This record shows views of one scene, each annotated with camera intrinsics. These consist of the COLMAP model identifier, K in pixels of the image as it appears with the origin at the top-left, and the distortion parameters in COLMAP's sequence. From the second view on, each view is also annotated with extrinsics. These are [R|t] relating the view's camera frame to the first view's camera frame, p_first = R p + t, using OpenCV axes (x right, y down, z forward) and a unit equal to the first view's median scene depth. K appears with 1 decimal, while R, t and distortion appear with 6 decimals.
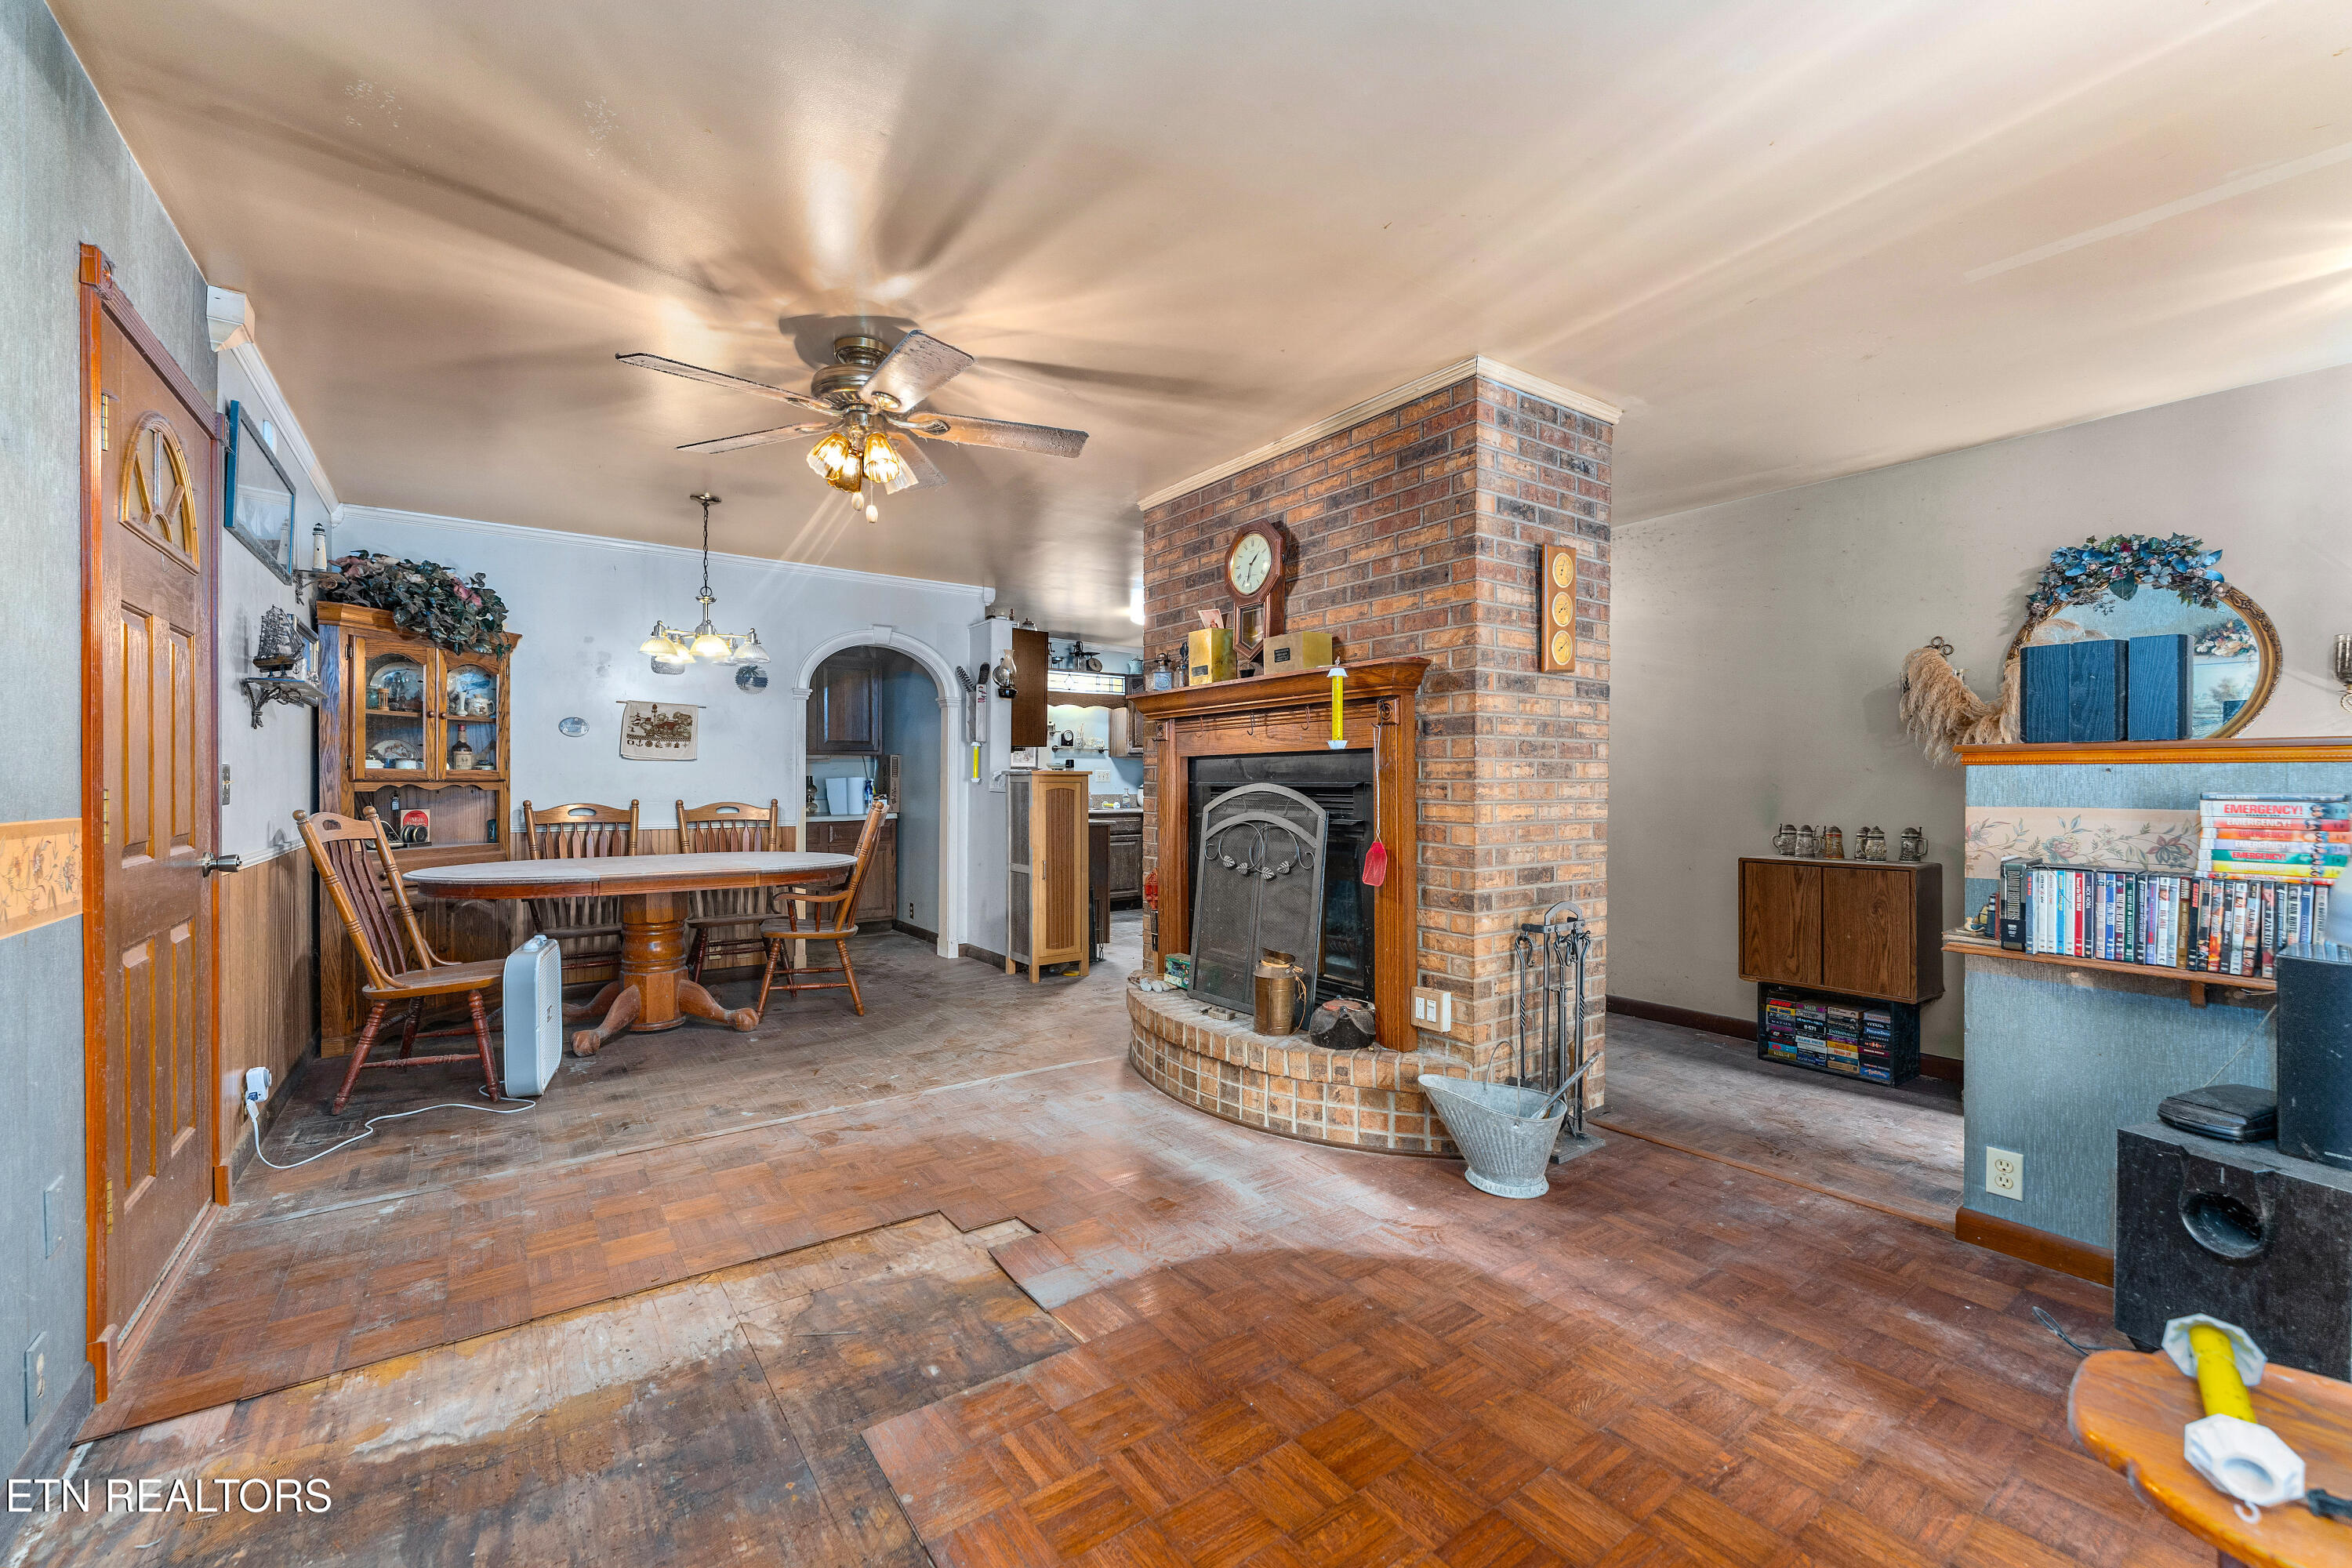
lens RADIAL K [[958.1, 0, 1163.6], [0, 958.1, 788.9], [0, 0, 1]] dist [0.000191, -0.000013]
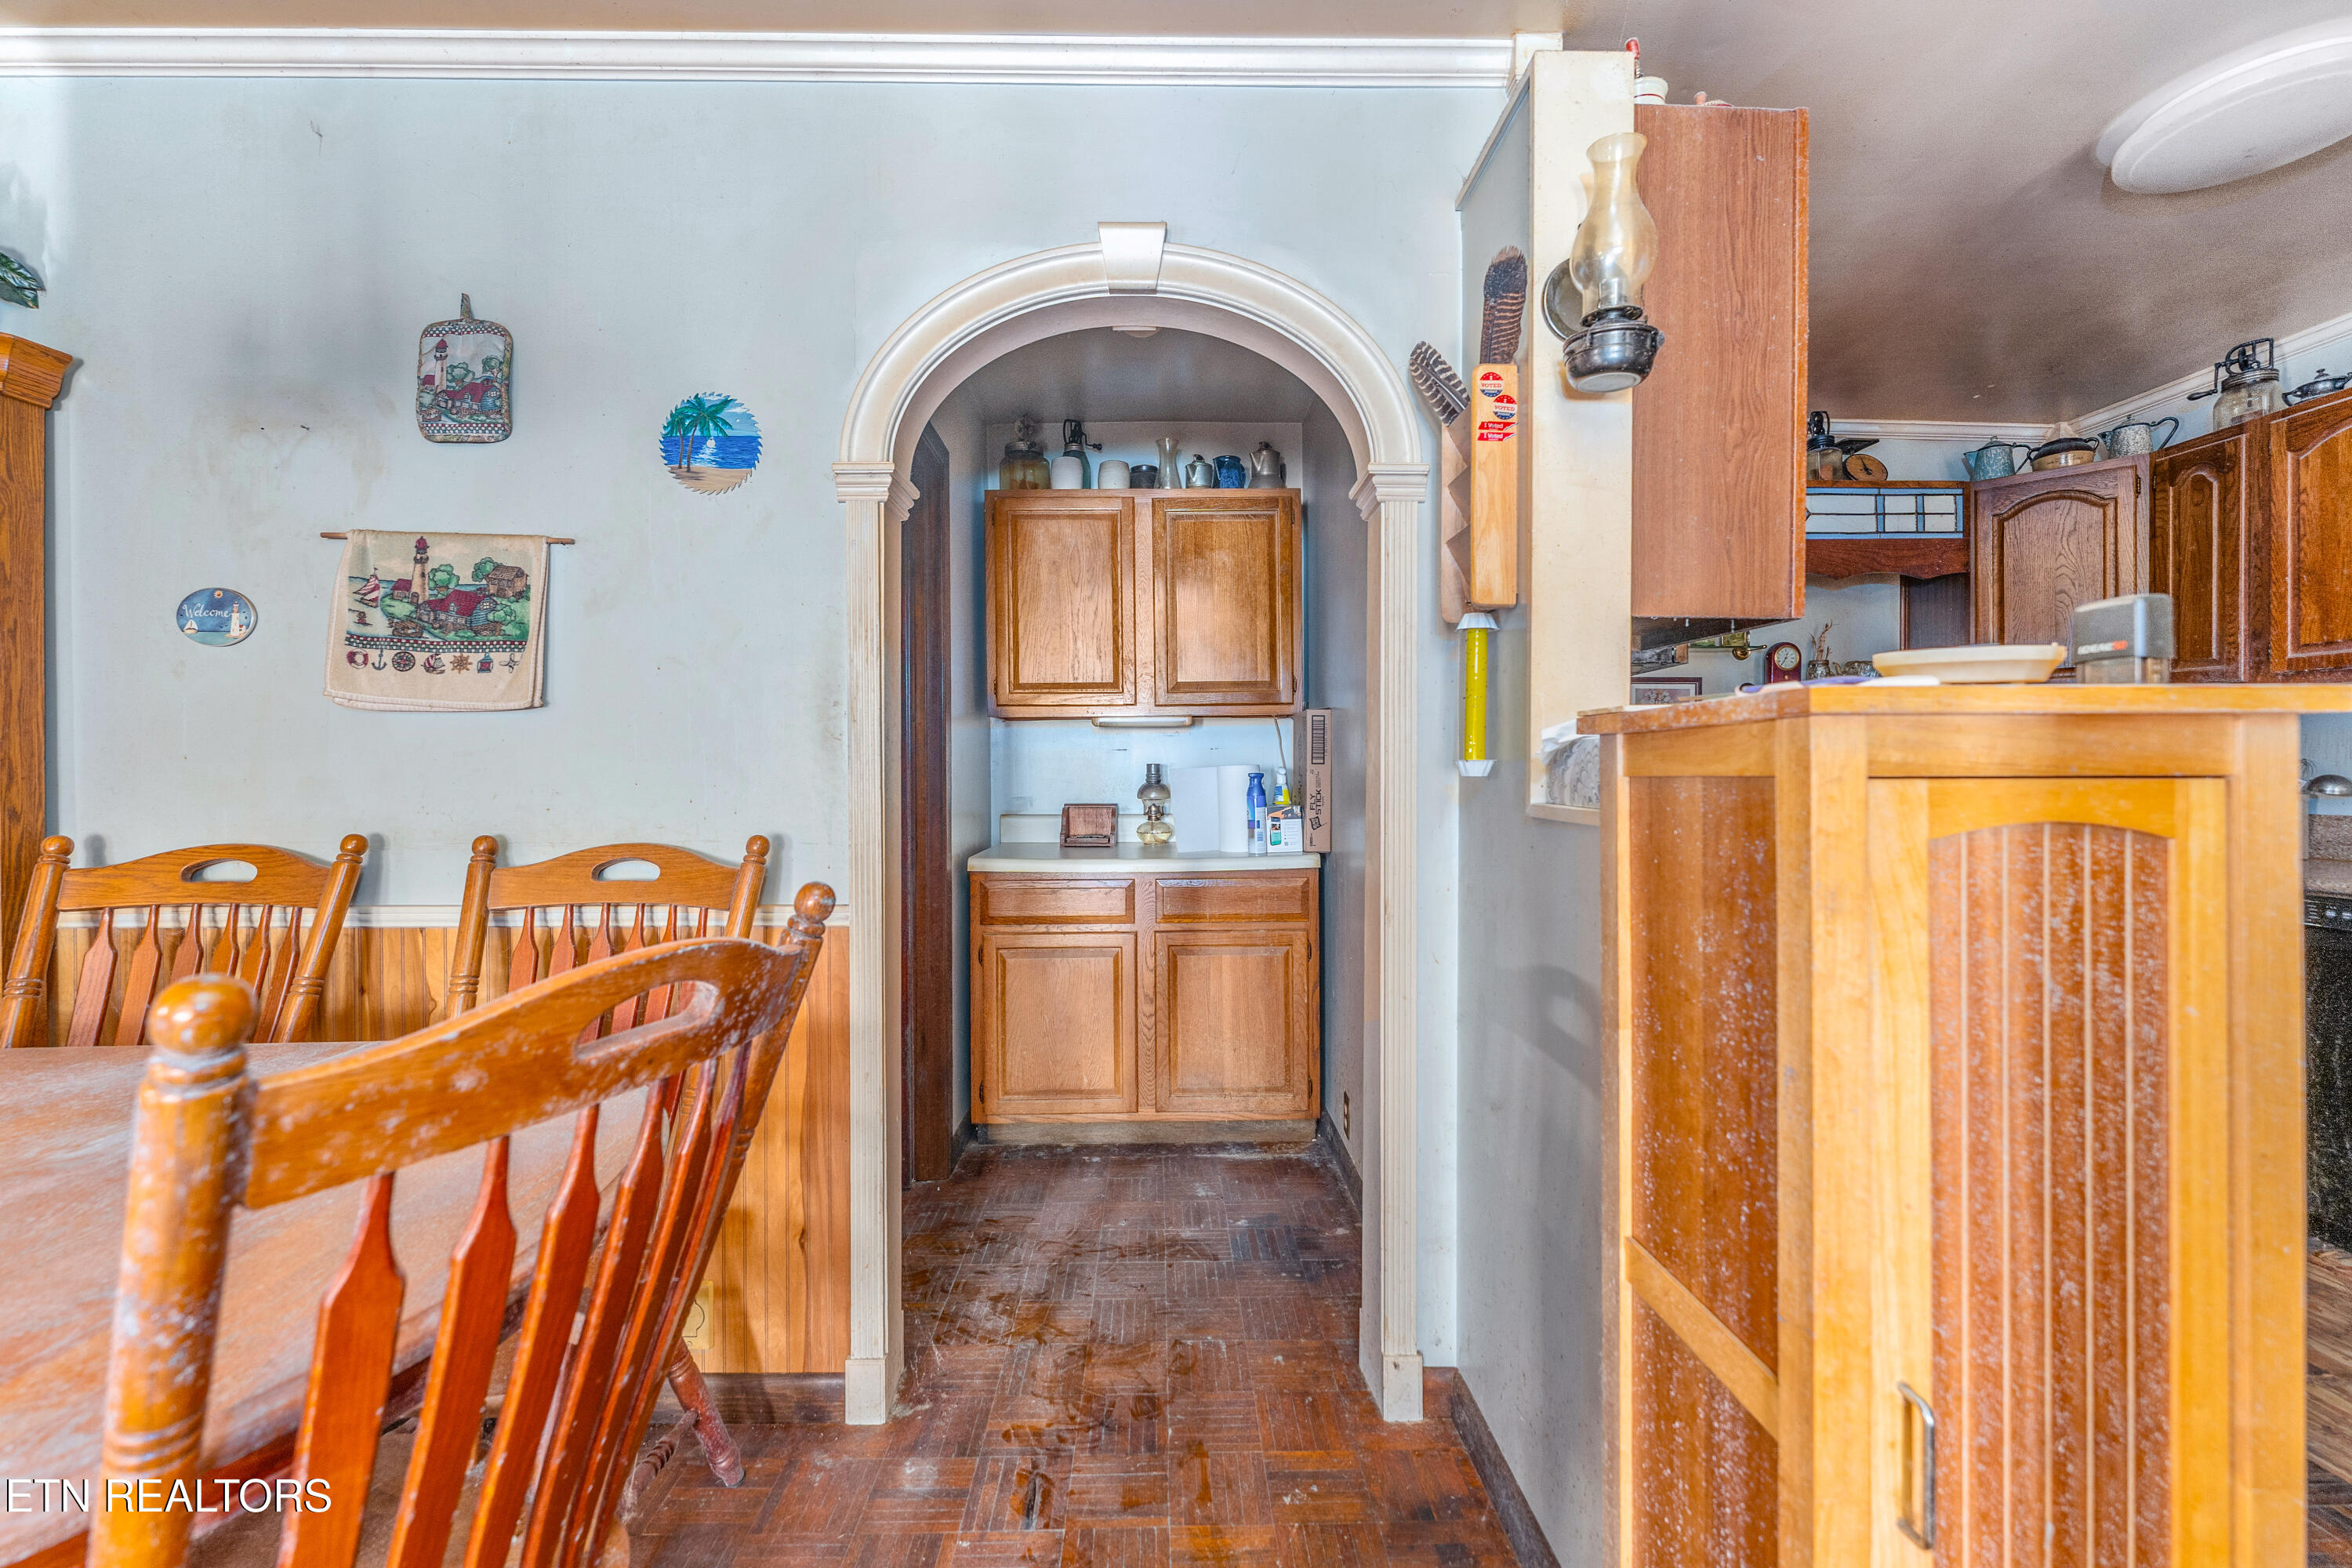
lens RADIAL K [[980.9, 0, 1177.6], [0, 980.9, 777.5], [0, 0, 1]] dist [0.002122, 0.000070]
pose [[0.831224, -0.003074, -0.555929, -0.132860], [0.000094, 0.999985, -0.005389, -0.006041], [0.555937, 0.004427, 0.831213, 0.832320]]
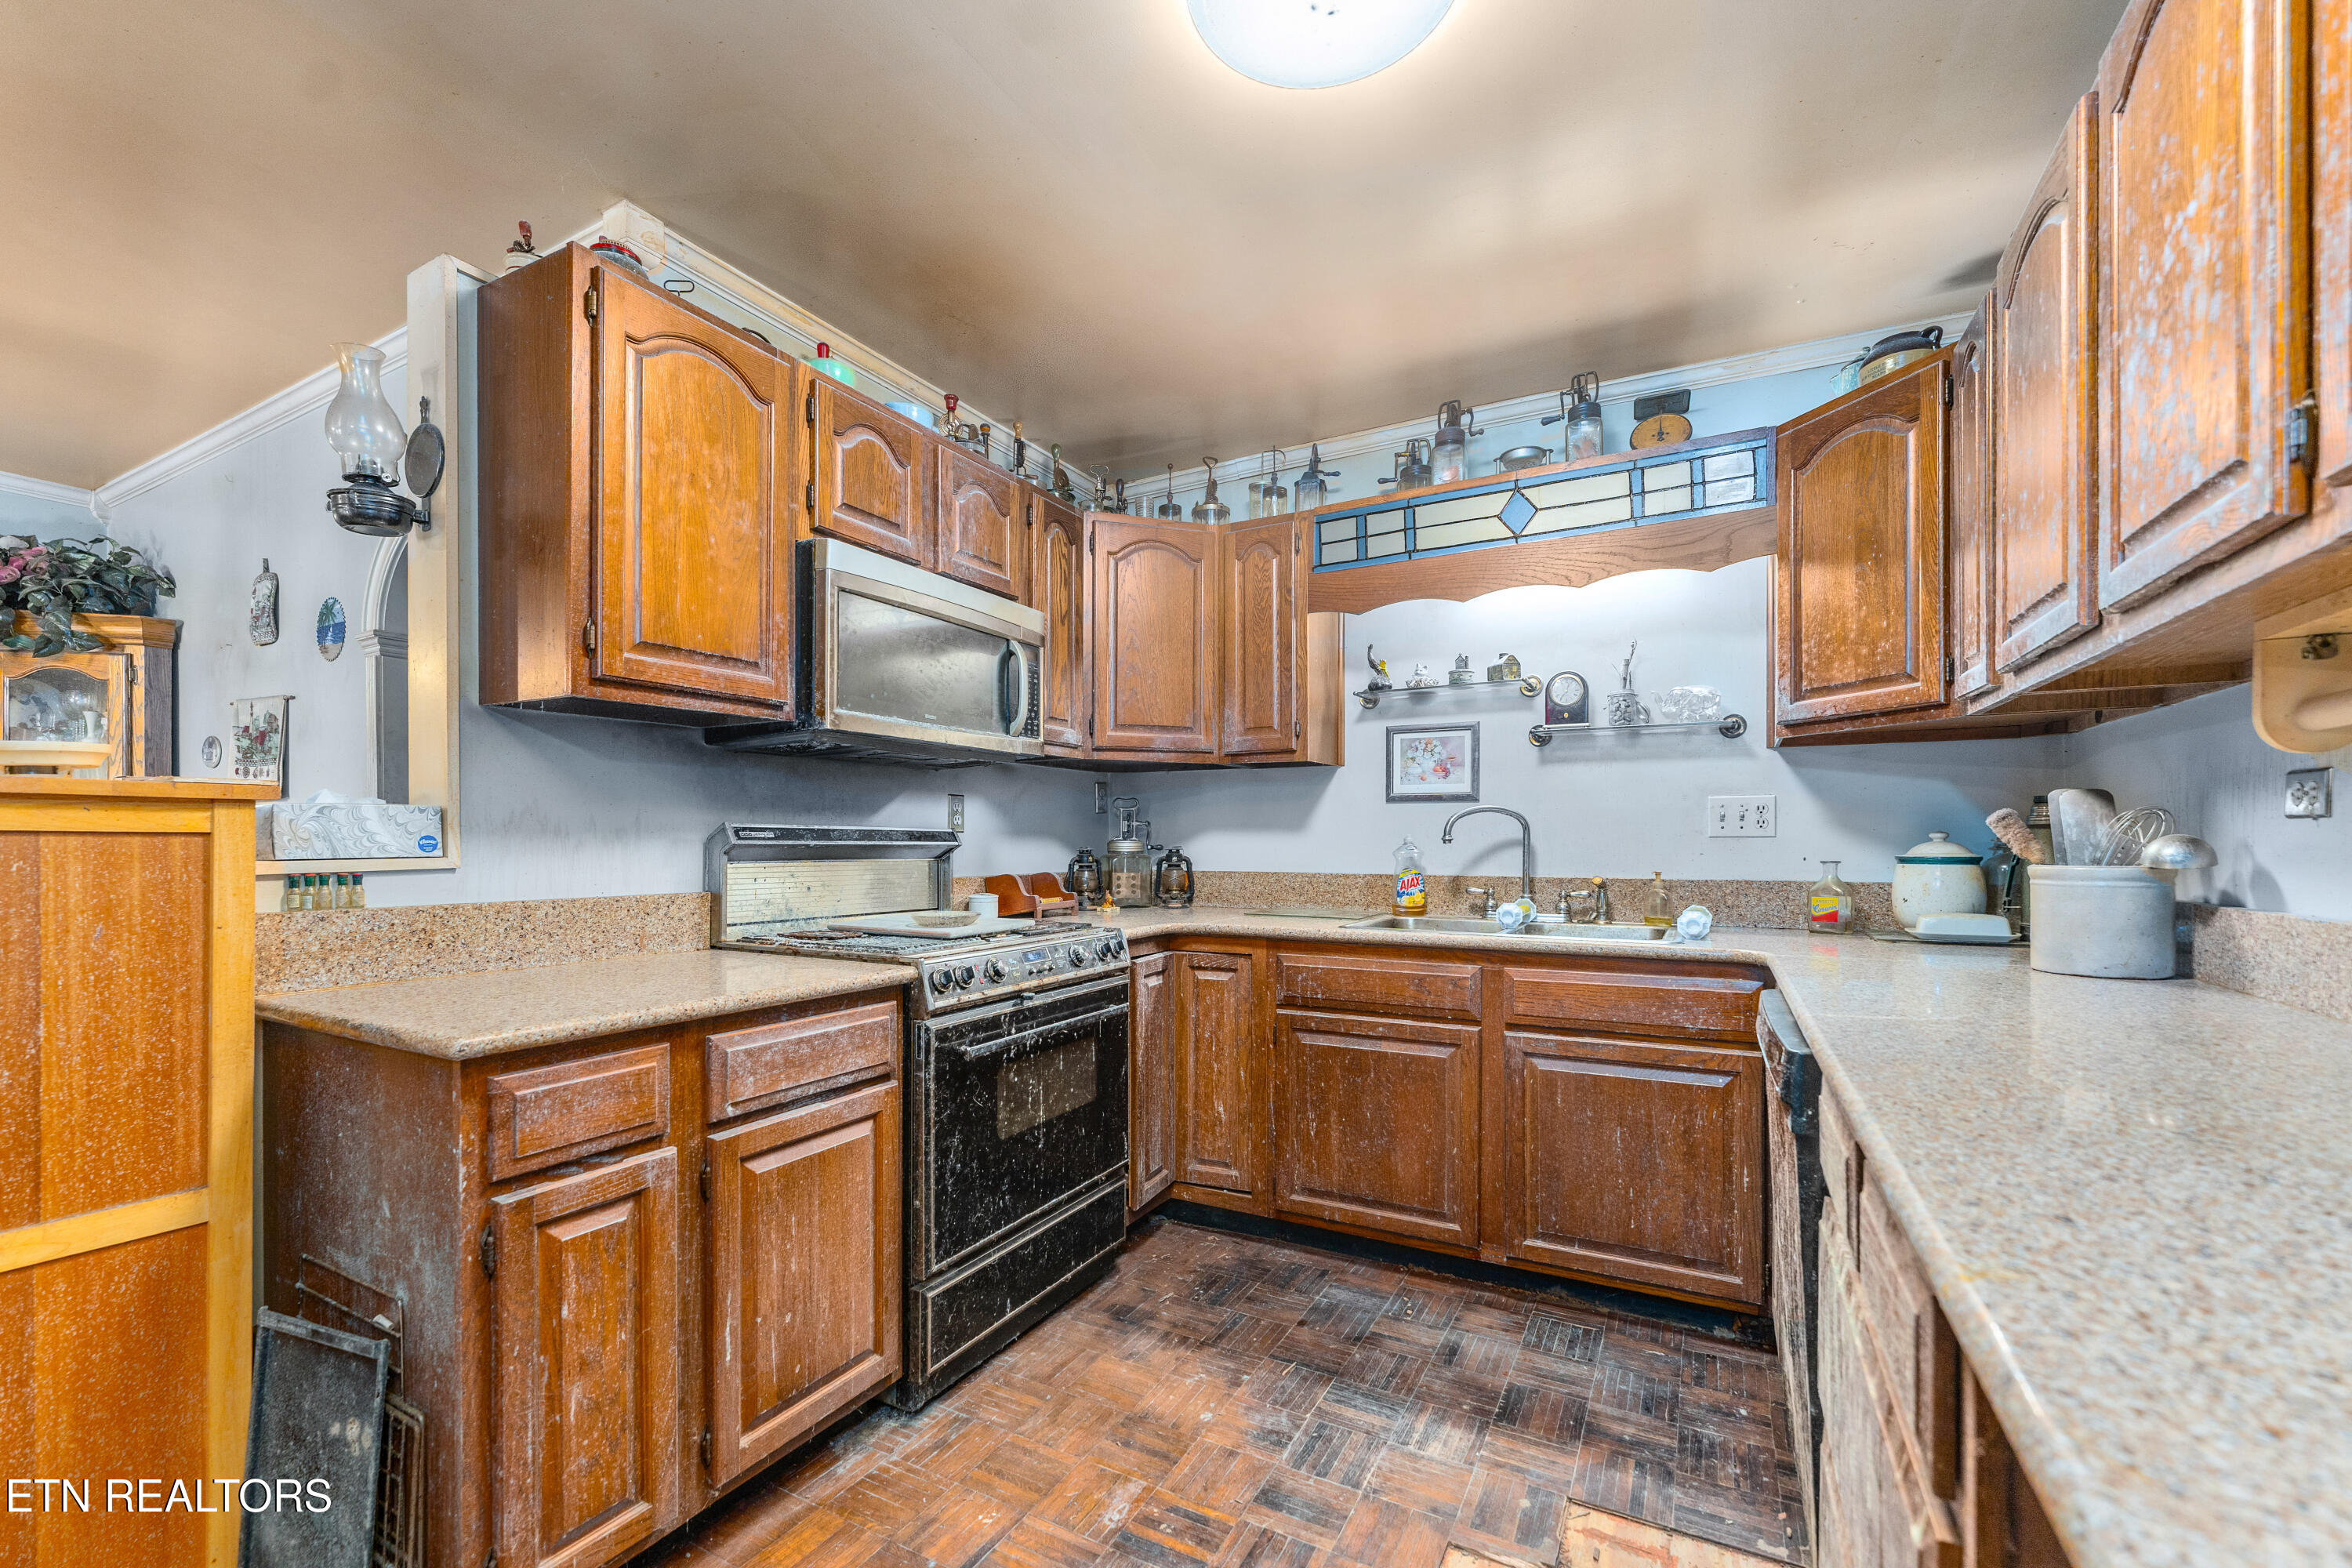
lens RADIAL K [[958.6, 0, 1176.8], [0, 958.6, 844.1], [0, 0, 1]] dist [-0.000434, -0.000048]
pose [[0.439158, 0.001334, -0.898409, 0.204181], [-0.004506, 0.999990, -0.000717, -0.006407], [0.898398, 0.004363, 0.439160, 1.190528]]
